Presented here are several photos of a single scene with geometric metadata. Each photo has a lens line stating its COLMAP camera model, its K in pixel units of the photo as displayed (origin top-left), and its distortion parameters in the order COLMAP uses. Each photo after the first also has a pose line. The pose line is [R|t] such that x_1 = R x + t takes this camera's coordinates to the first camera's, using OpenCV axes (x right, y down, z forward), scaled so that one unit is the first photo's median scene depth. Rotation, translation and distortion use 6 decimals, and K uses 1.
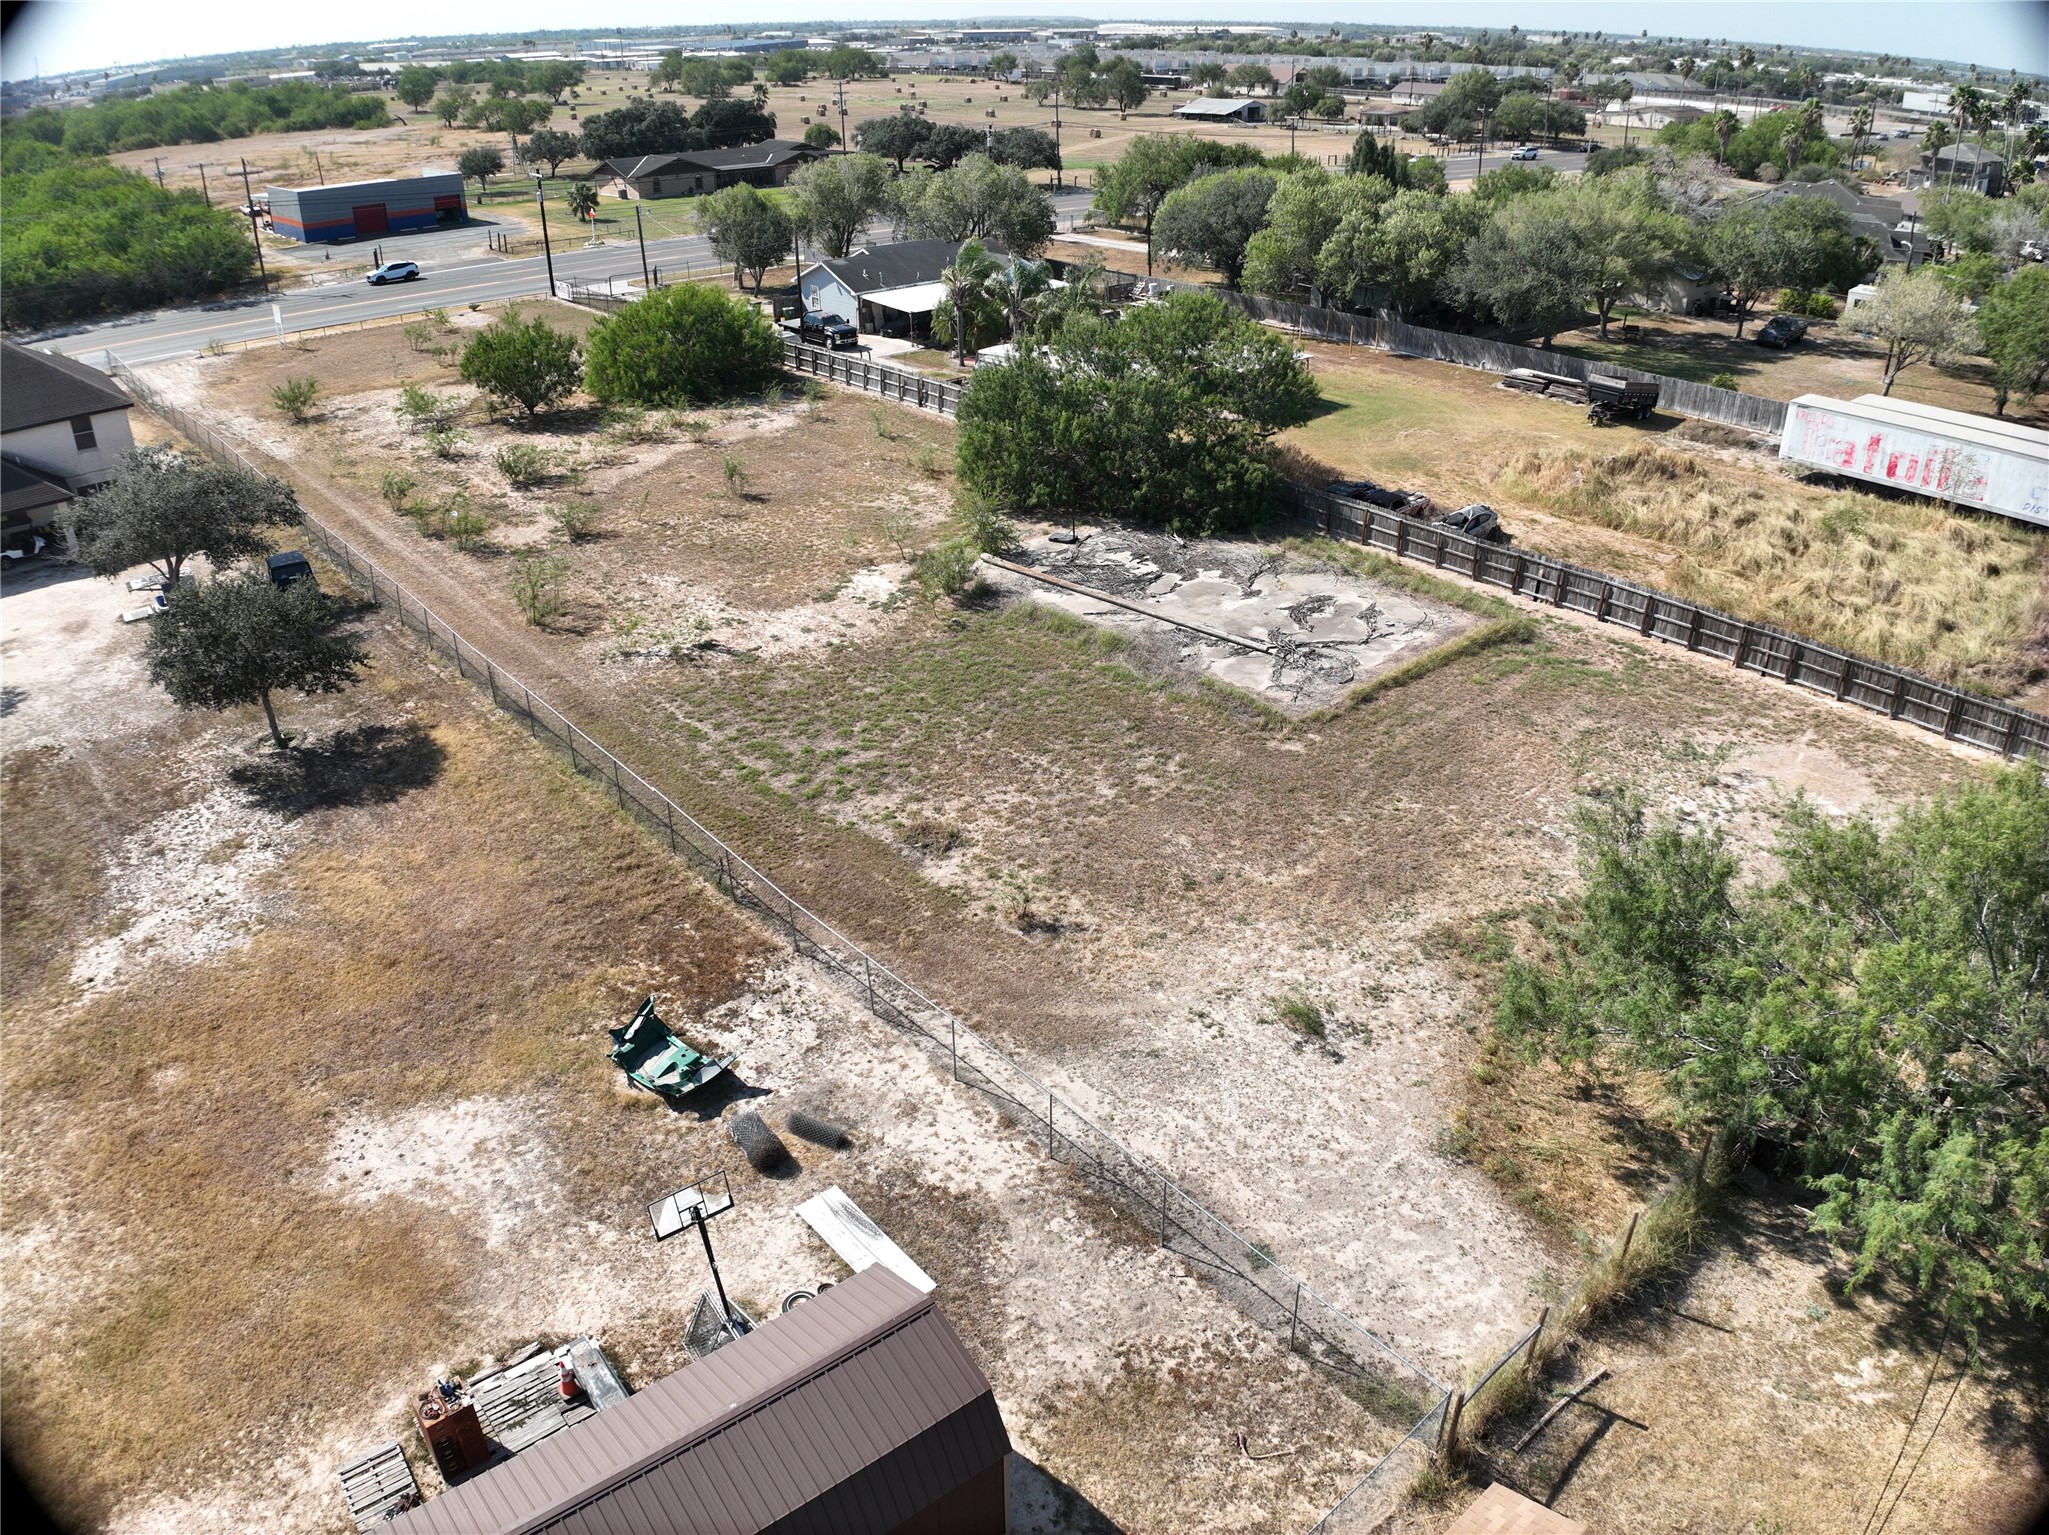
lens RADIAL K [[1435.7, 0, 1044.9], [0, 1435.7, 757.6], [0, 0, 1]] dist [-0.100225, -0.016482]
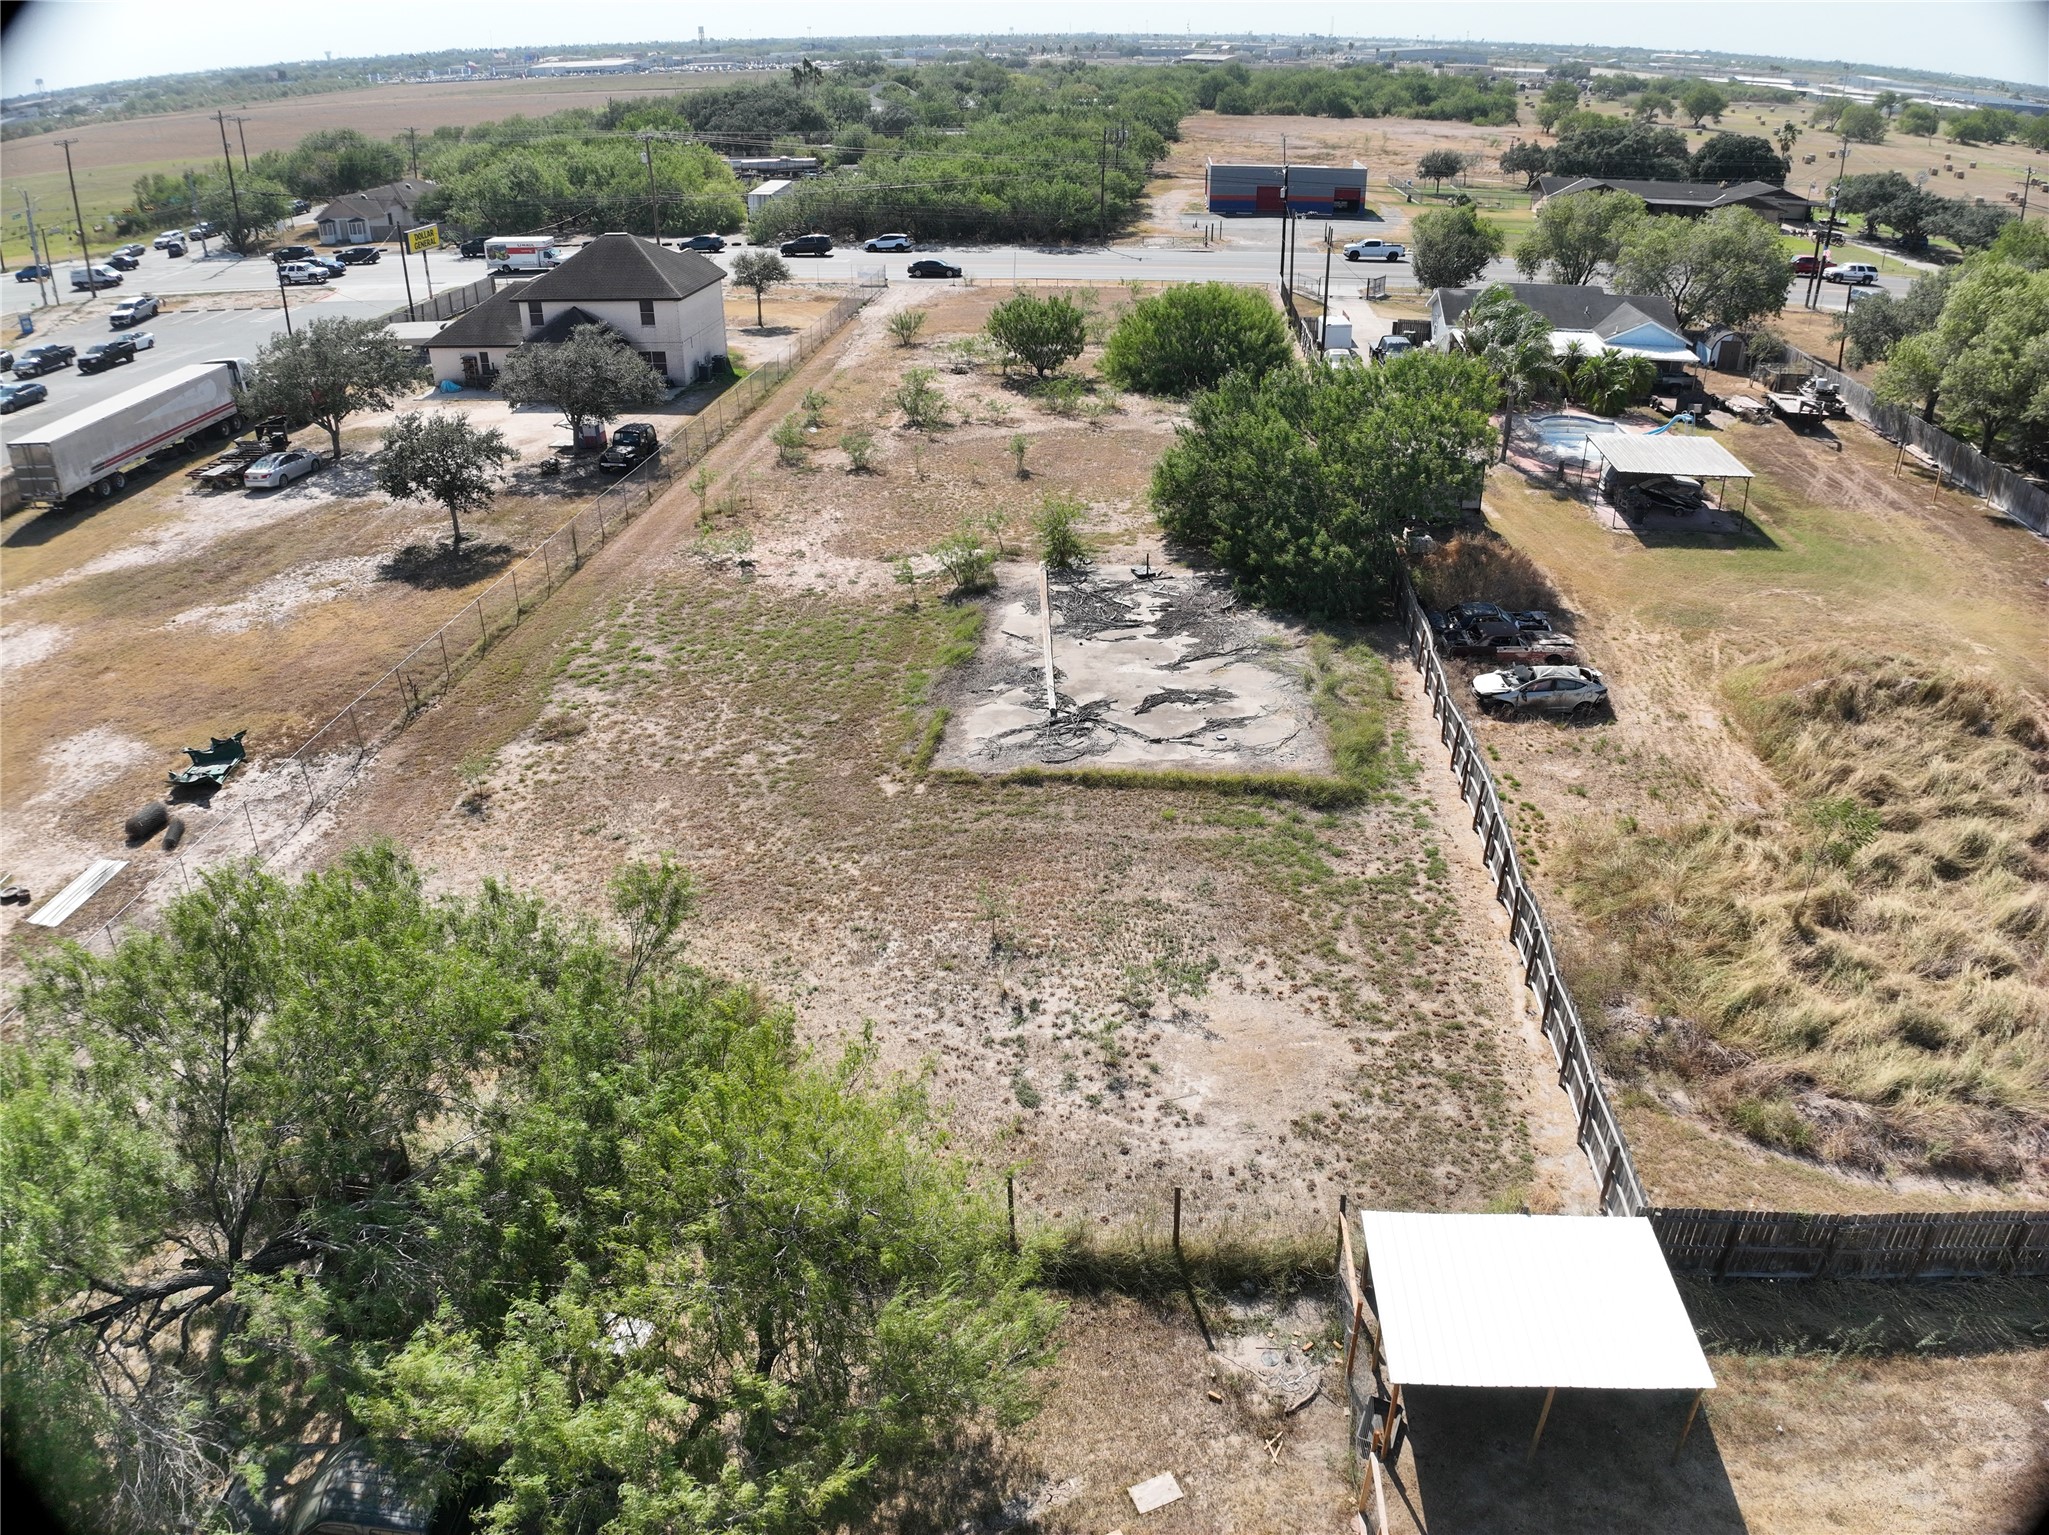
lens RADIAL K [[1435.7, 0, 1044.9], [0, 1435.7, 757.6], [0, 0, 1]] dist [-0.100225, -0.016482]
pose [[0.690710, 0.332435, -0.642188, 0.678458], [-0.337366, 0.933636, 0.120449, -0.140633], [0.639612, 0.133457, 0.757025, 0.263940]]
